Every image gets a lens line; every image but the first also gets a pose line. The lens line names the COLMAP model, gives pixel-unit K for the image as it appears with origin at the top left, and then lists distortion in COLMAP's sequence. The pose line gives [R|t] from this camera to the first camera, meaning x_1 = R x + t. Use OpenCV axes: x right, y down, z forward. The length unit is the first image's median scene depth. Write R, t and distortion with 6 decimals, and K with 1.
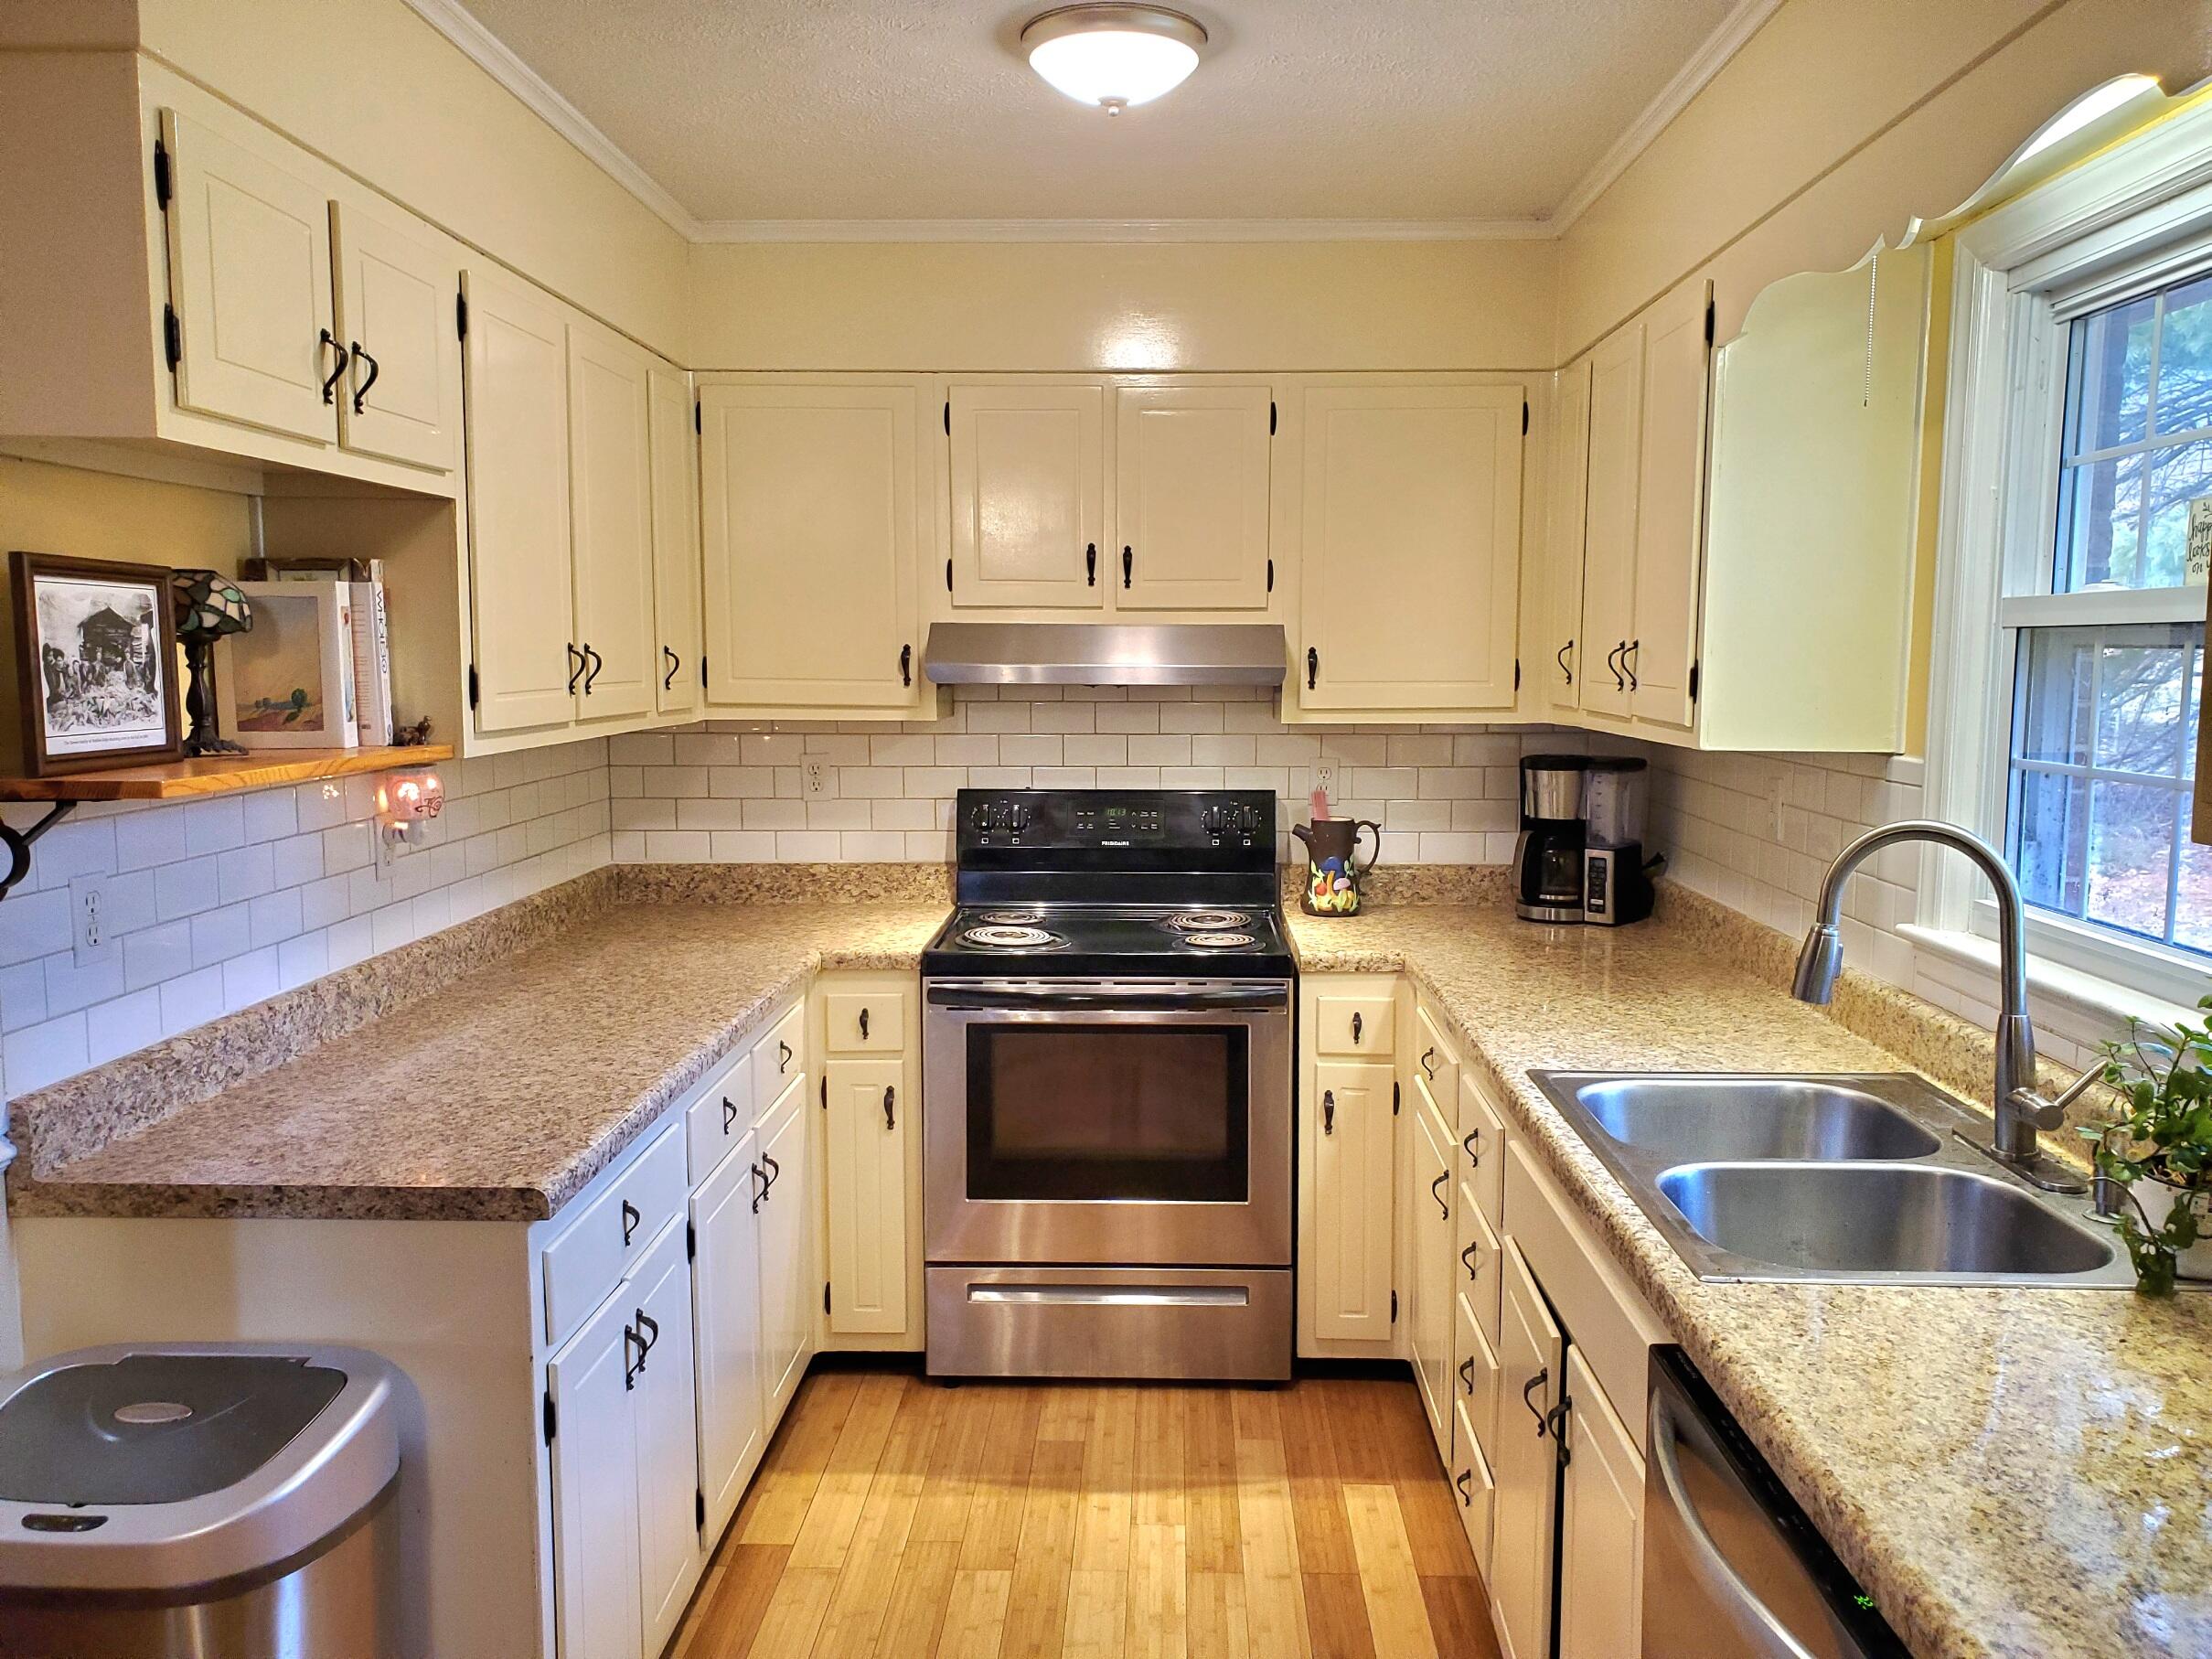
lens RADIAL K [[1678.8, 0, 1106.0], [0, 1678.8, 829.5], [0, 0, 1]] dist [0.088904, -0.118526]
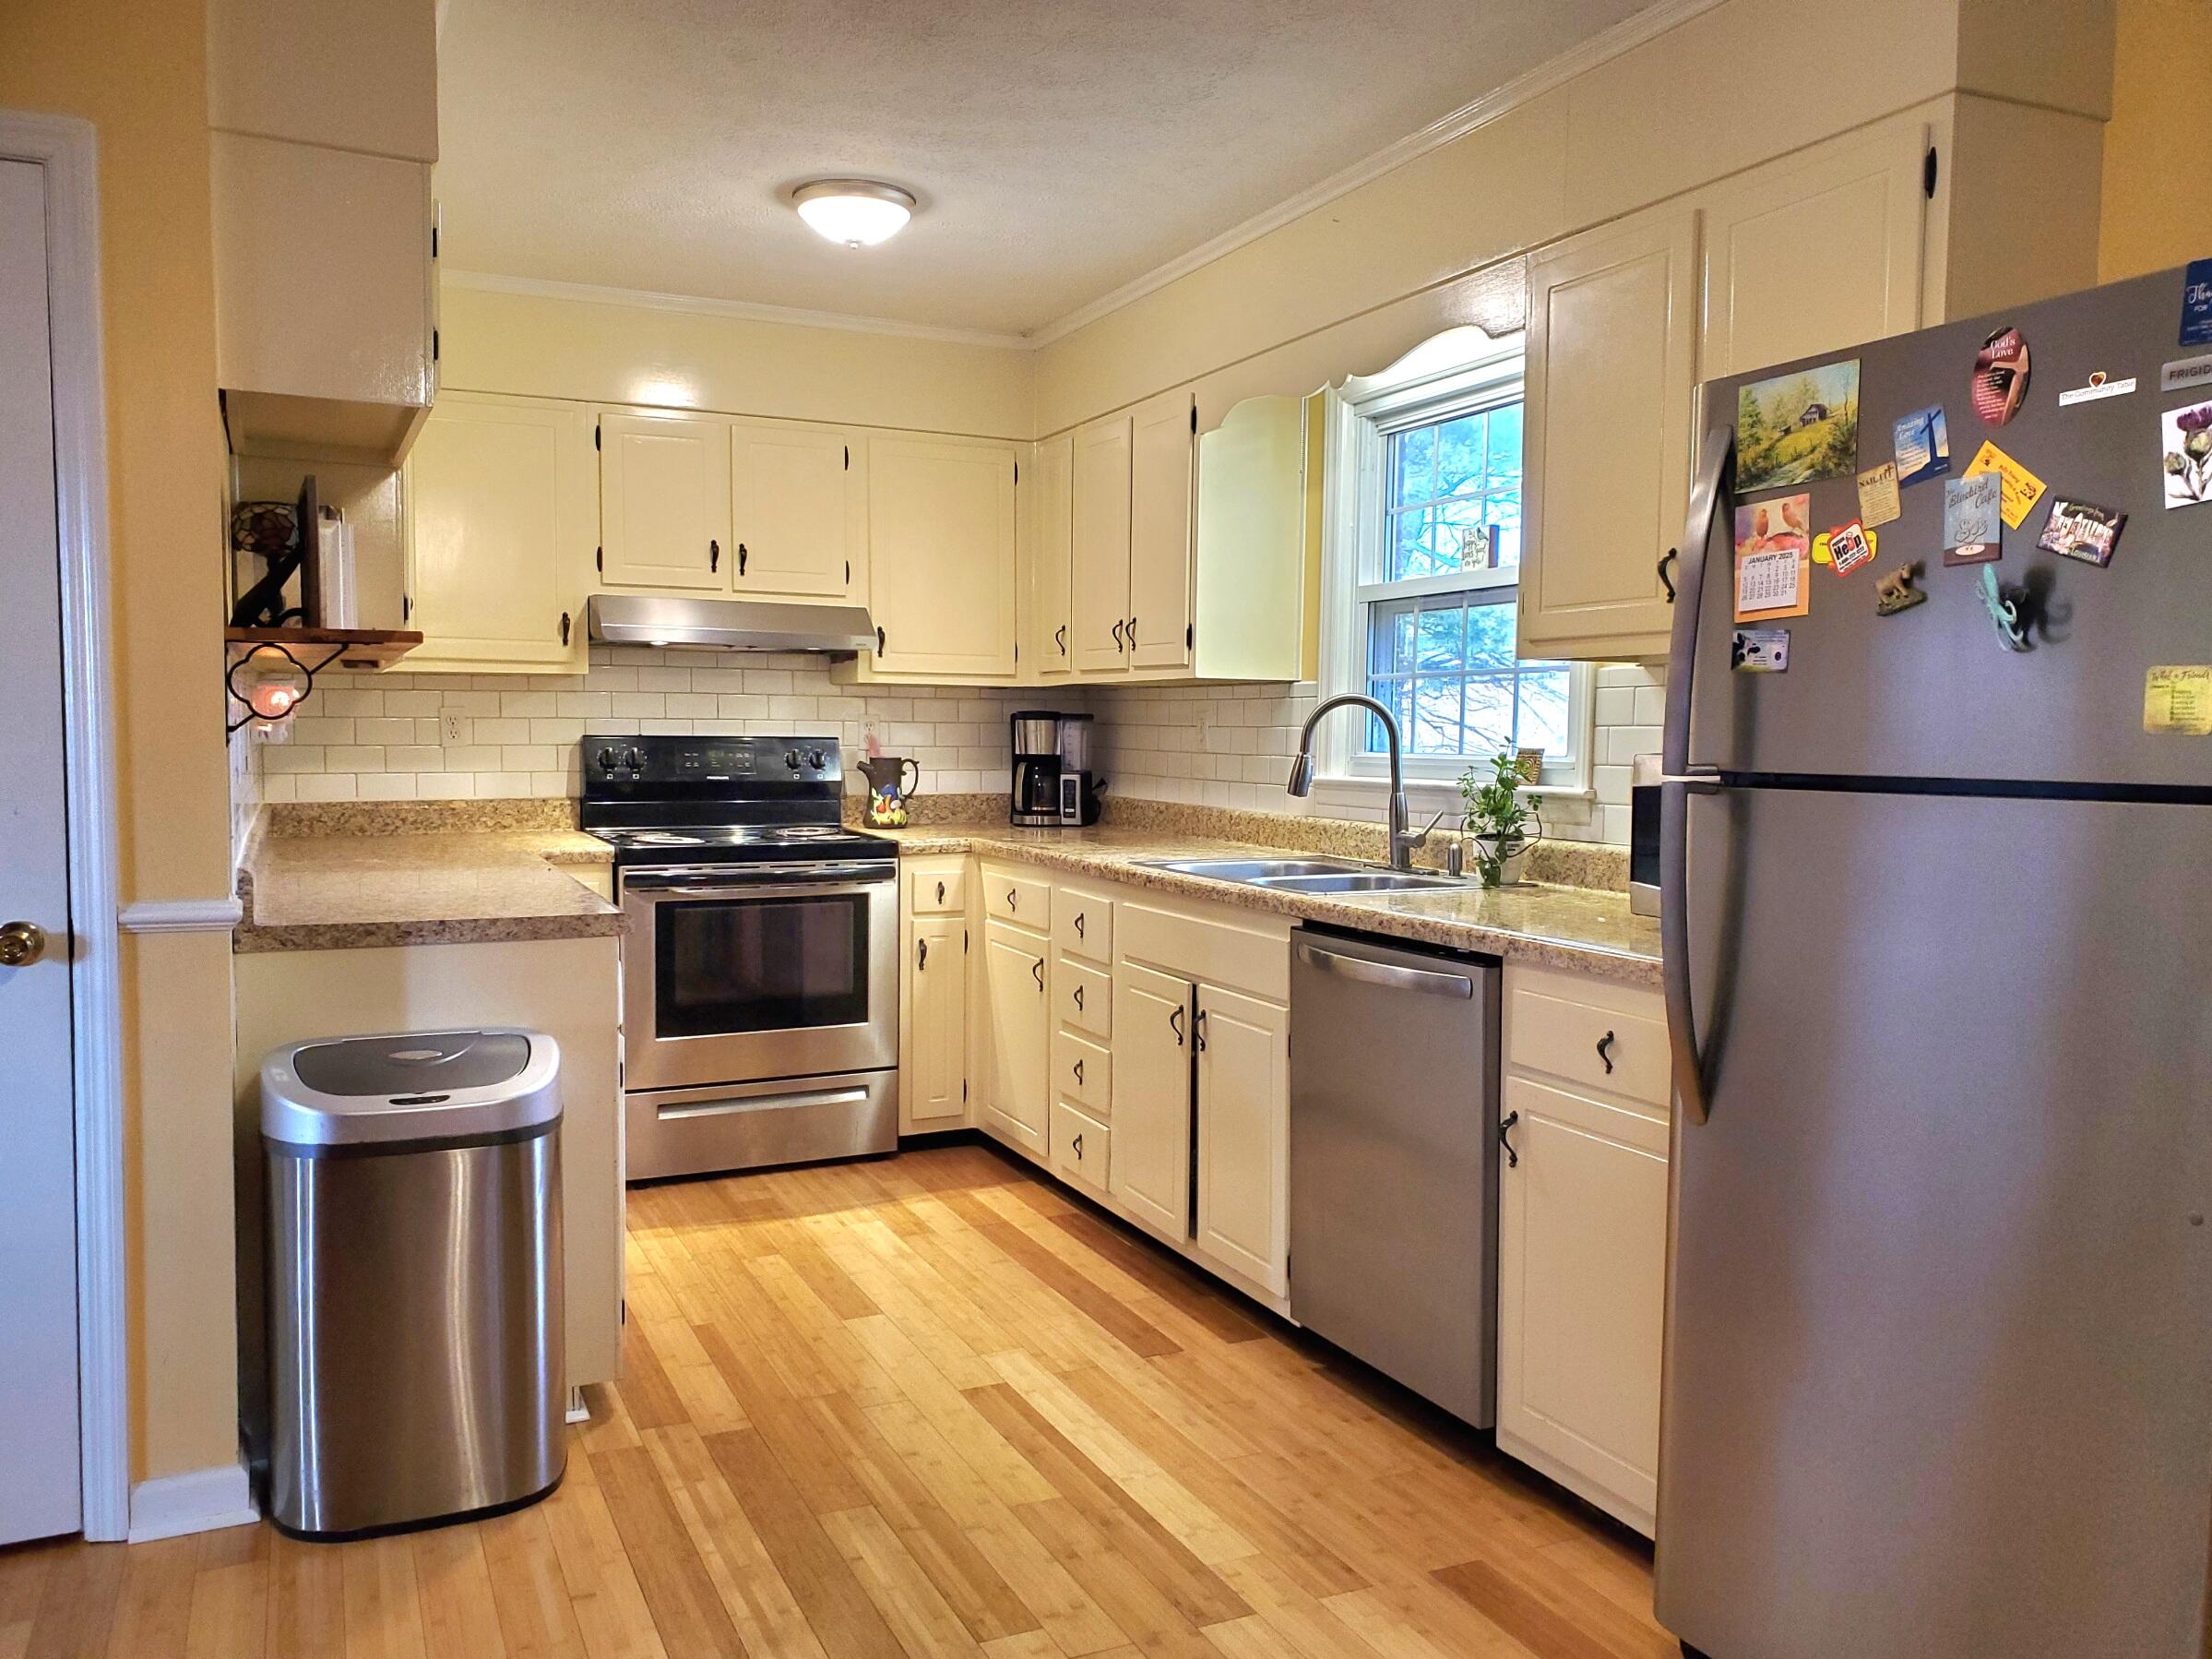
lens RADIAL K [[1723.2, 0, 1103.9], [0, 1723.2, 849.9], [0, 0, 1]] dist [0.003550, -0.002952]
pose [[0.887540, -0.023762, 0.460118, -0.380922], [0.038413, 0.999009, -0.022504, 0.117292], [-0.459127, 0.037647, 0.887573, -0.331437]]
